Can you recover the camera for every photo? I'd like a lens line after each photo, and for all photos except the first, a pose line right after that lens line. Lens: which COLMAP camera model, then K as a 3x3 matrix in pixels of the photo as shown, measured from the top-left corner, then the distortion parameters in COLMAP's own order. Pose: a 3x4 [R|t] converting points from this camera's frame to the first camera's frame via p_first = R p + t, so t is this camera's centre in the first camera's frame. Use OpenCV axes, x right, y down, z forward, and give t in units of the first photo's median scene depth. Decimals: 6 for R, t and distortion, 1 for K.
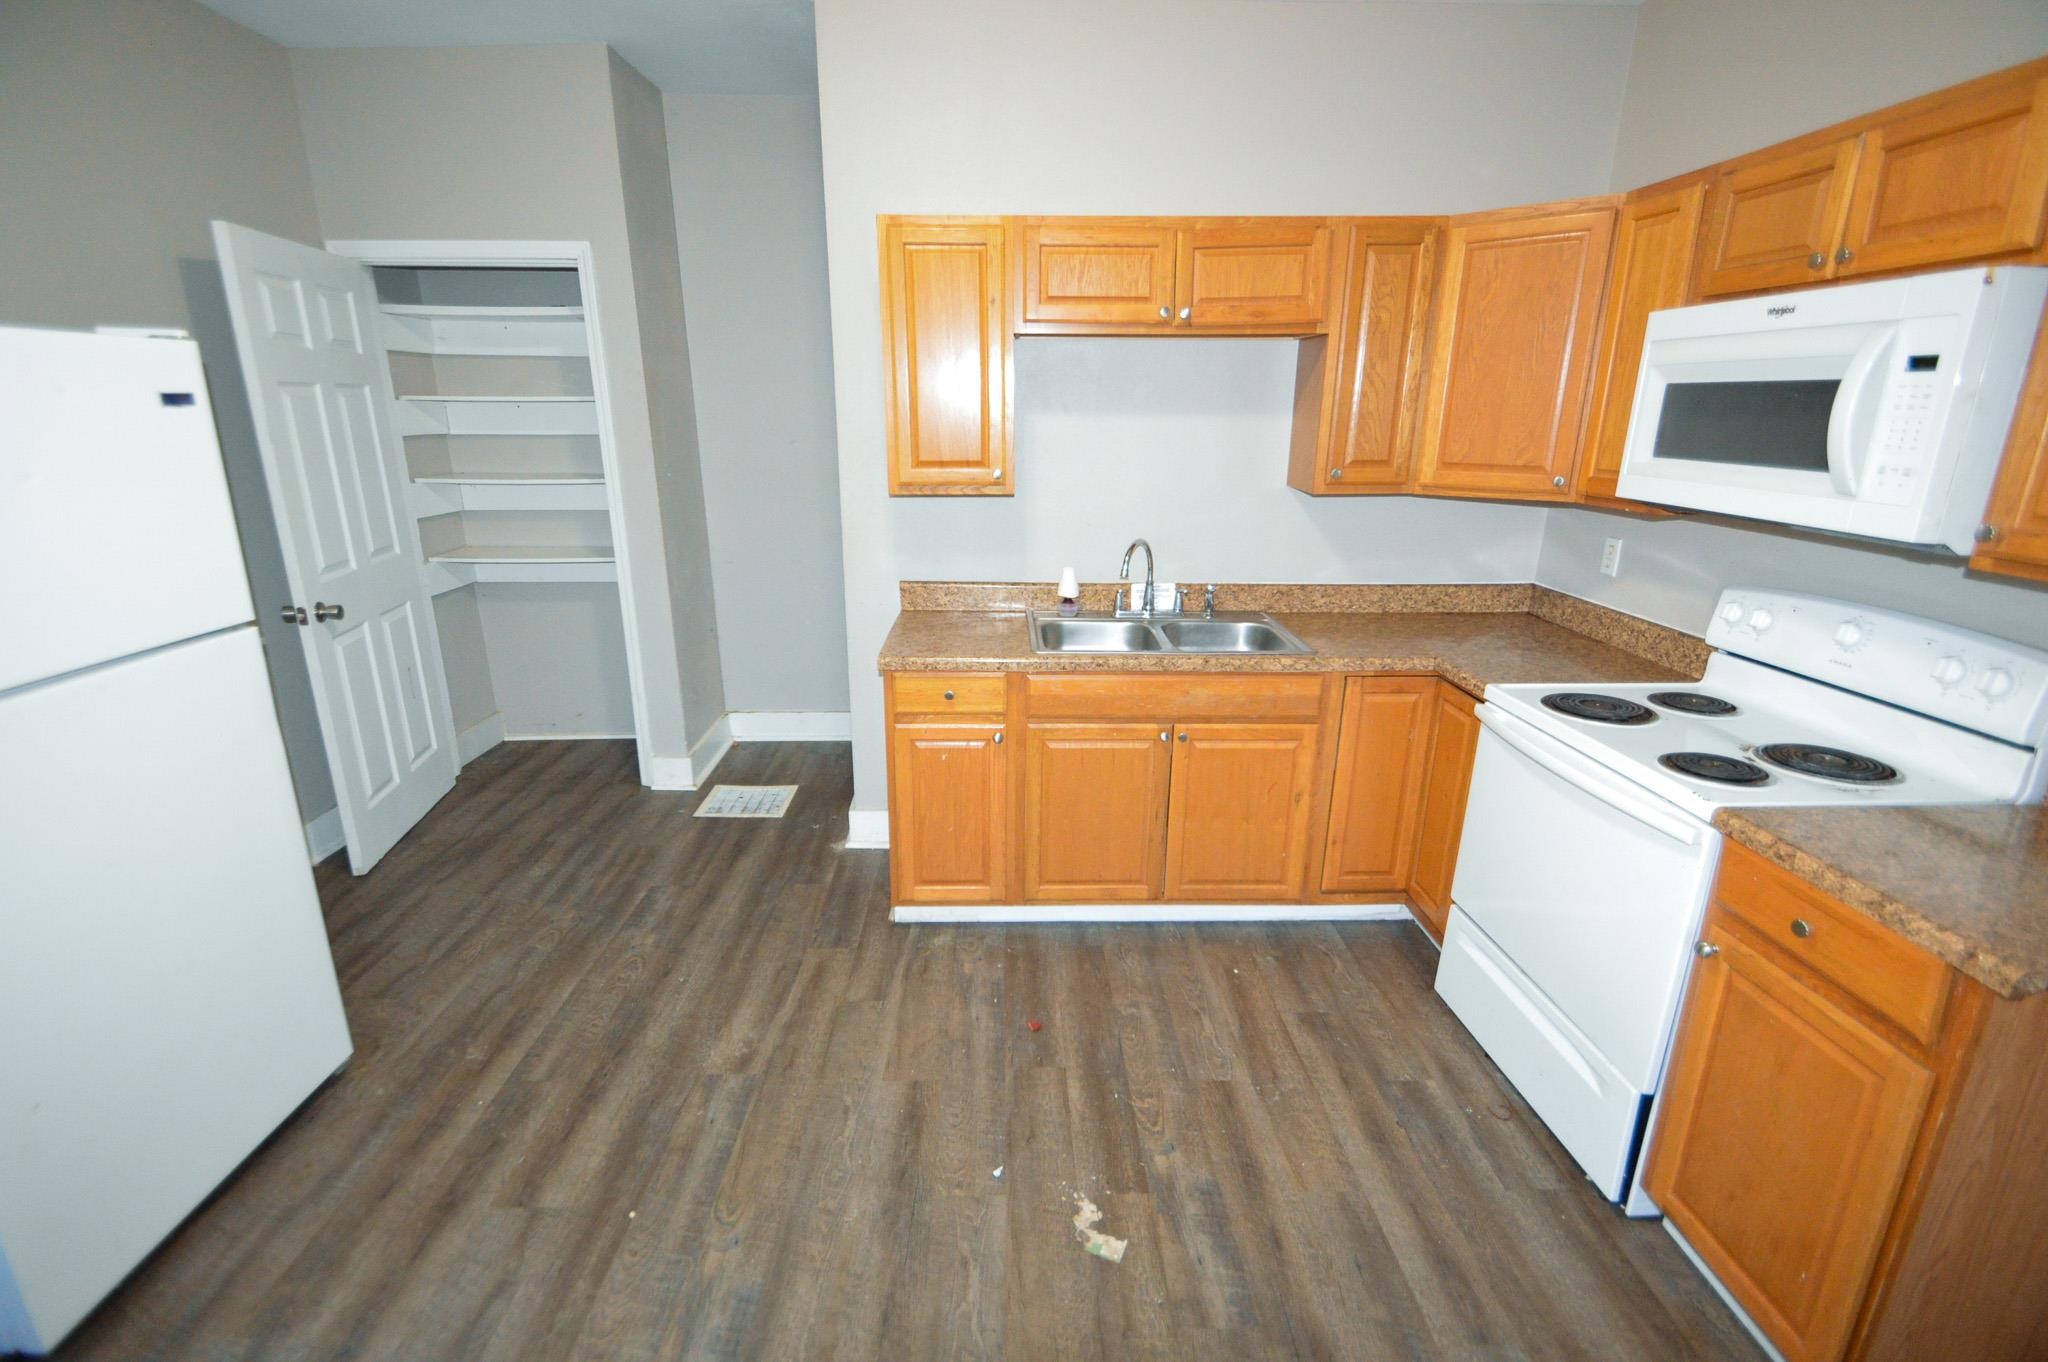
lens RADIAL K [[914.2, 0, 1024.9], [0, 914.2, 681.9], [0, 0, 1]] dist [0.011055, -0.013937]
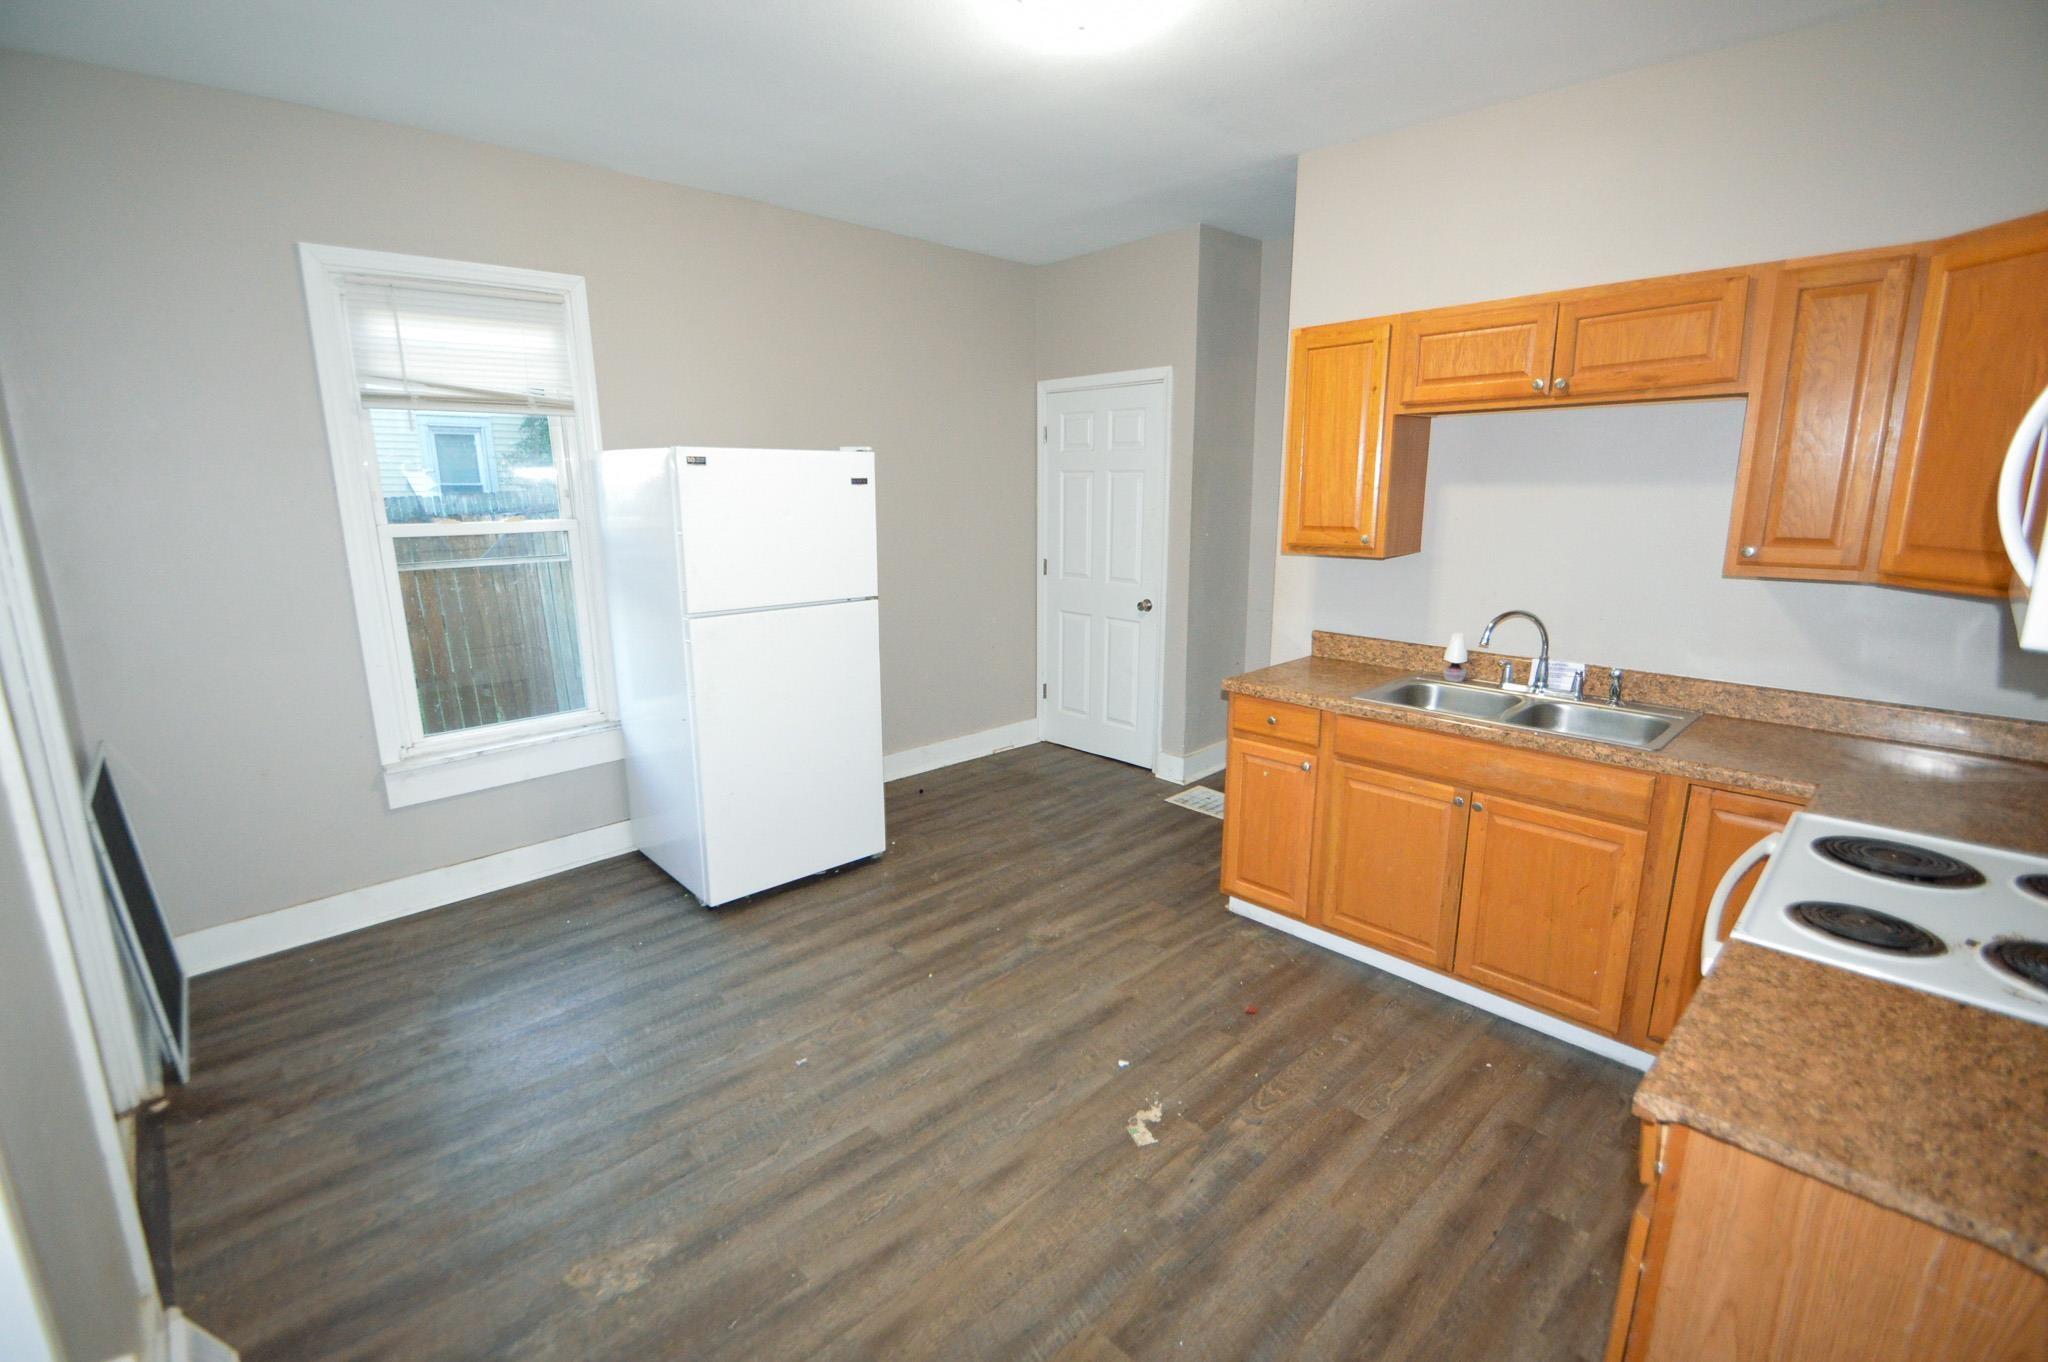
lens RADIAL K [[914.2, 0, 1017.8], [0, 914.2, 682.5], [0, 0, 1]] dist [0.011055, -0.013937]
pose [[0.672313, 0.148887, -0.725140, 0.550363], [-0.203708, 0.978957, 0.012133, 0.019005], [0.711687, 0.139559, 0.688494, -0.050529]]
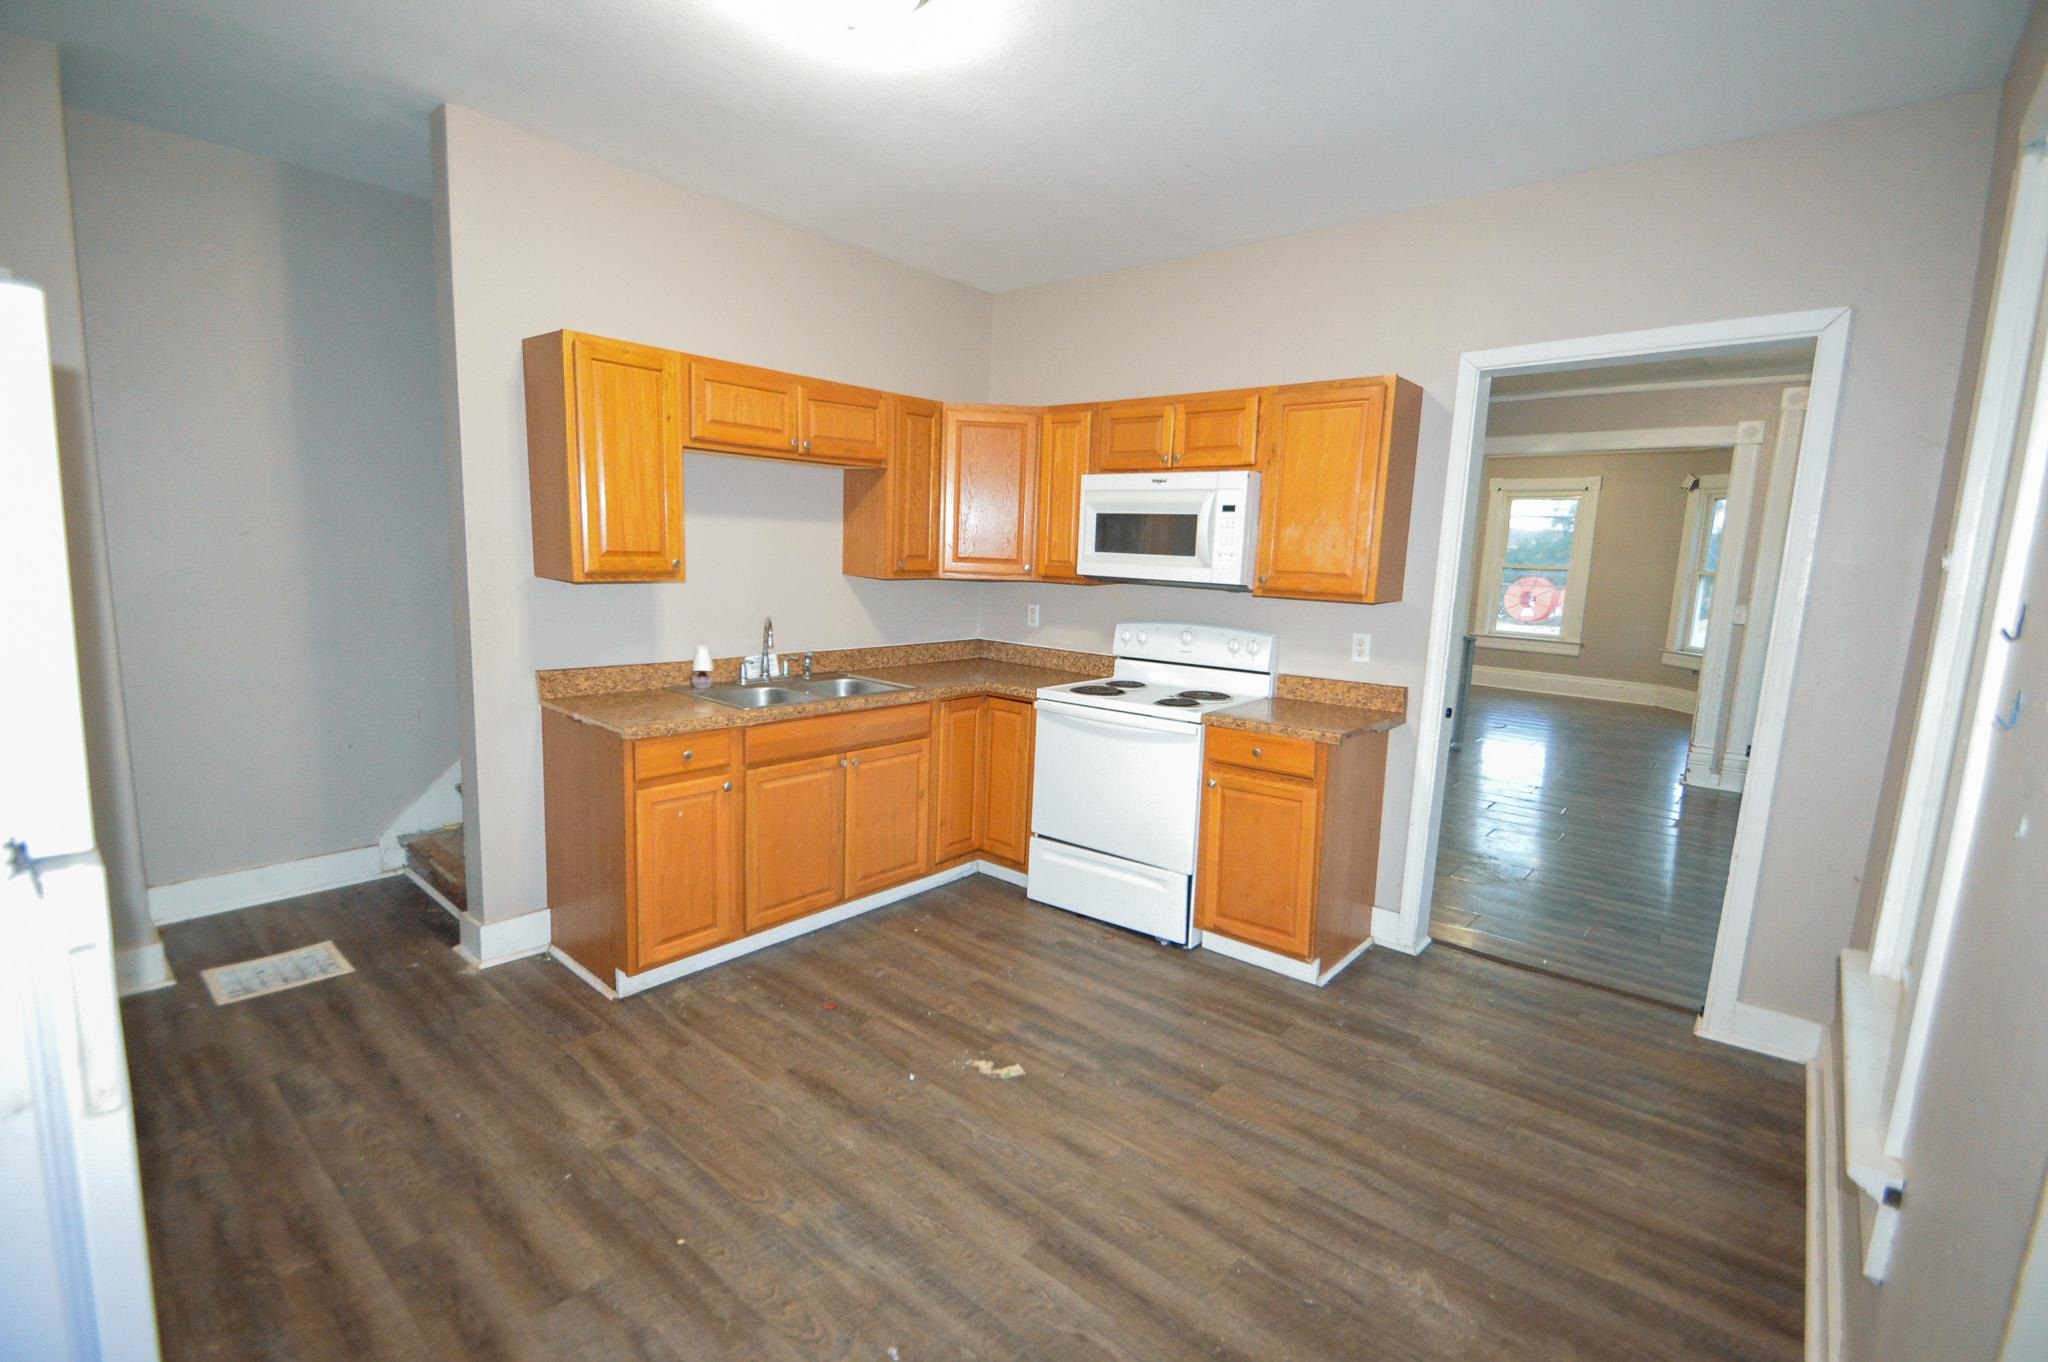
lens RADIAL K [[914.2, 0, 1031.9], [0, 914.2, 681.5], [0, 0, 1]] dist [0.011055, -0.013937]
pose [[0.661041, -0.090165, 0.744913, -0.636167], [0.182553, 0.982251, -0.043106, 0.052165], [-0.727805, 0.164481, 0.665768, -0.065767]]
